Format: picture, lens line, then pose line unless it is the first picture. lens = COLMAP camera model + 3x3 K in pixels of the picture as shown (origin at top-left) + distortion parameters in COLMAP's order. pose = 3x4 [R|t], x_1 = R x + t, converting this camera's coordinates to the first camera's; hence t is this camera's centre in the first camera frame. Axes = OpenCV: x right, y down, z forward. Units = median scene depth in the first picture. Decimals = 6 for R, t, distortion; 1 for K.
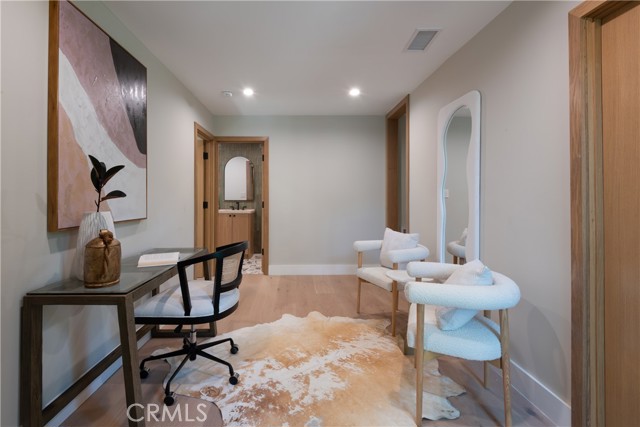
lens RADIAL K [[292.7, 0, 305.7], [0, 292.7, 213.7], [0, 0, 1]] dist [-0.002082, -0.000685]
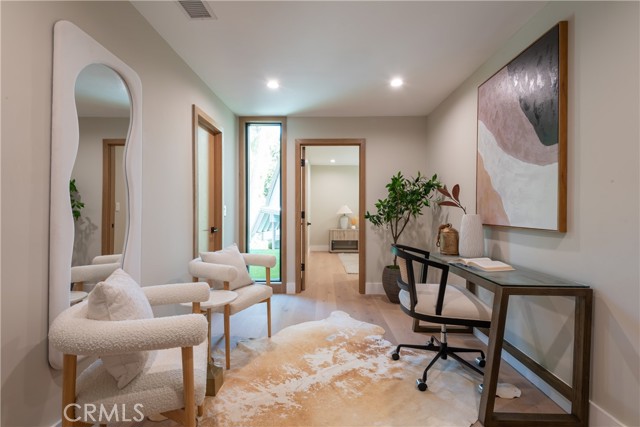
lens RADIAL K [[292.7, 0, 305.7], [0, 292.7, 213.7], [0, 0, 1]] dist [-0.002082, -0.000685]
pose [[-0.995543, 0.000119, 0.094306, 0.008622], [0.006334, 0.997825, 0.065608, -0.092013], [-0.094093, 0.065913, -0.993379, 2.081523]]
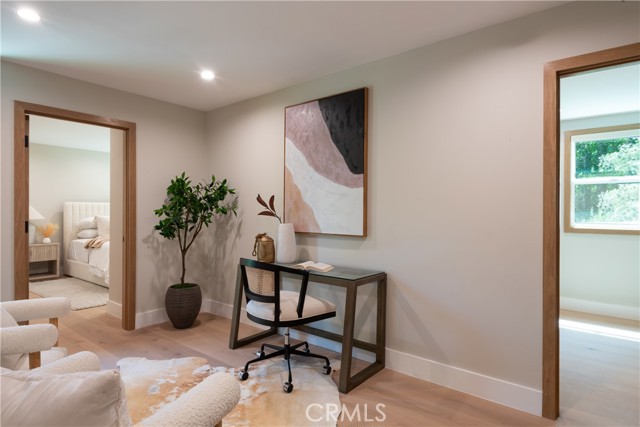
lens RADIAL K [[366.2, 0, 320.0], [0, 366.2, 213.5], [0, 0, 1]] dist [0.003147, 0.000459]
pose [[-0.651450, 0.005796, -0.758670, 0.606827], [-0.044110, 0.997990, 0.045501, -0.133748], [0.757409, 0.063106, -0.649885, 2.007280]]
